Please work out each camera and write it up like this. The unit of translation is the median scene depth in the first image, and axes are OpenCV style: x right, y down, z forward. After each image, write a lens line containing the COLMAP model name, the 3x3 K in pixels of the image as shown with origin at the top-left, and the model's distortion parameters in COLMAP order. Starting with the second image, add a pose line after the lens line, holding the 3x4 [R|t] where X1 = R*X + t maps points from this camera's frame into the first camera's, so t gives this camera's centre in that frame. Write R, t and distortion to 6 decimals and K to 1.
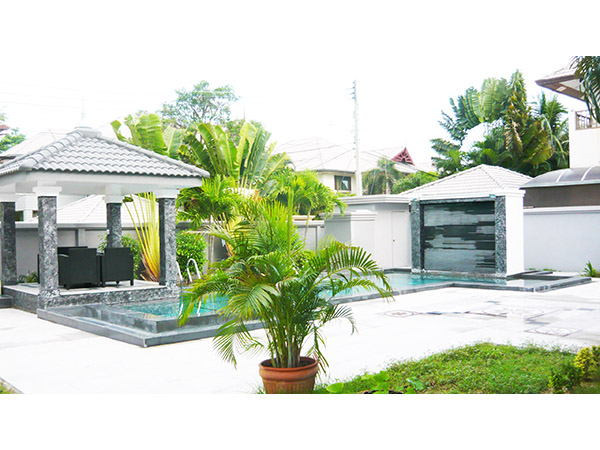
lens RADIAL K [[606.9, 0, 298.5], [0, 606.9, 224.5], [0, 0, 1]] dist [-0.152660, 0.000000]
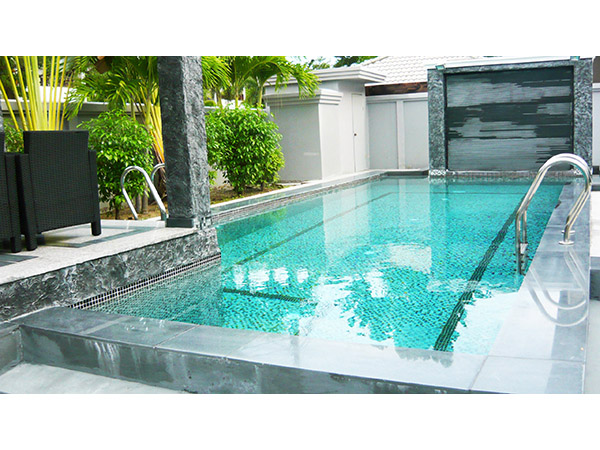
lens RADIAL K [[606.9, 0, 301.8], [0, 606.9, 225.0], [0, 0, 1]] dist [-0.152660, 0.000000]
pose [[0.927507, -0.083255, 0.364417, -0.216929], [0.031925, 0.988963, 0.144684, 0.034209], [-0.372441, -0.122561, 0.919927, 0.453698]]
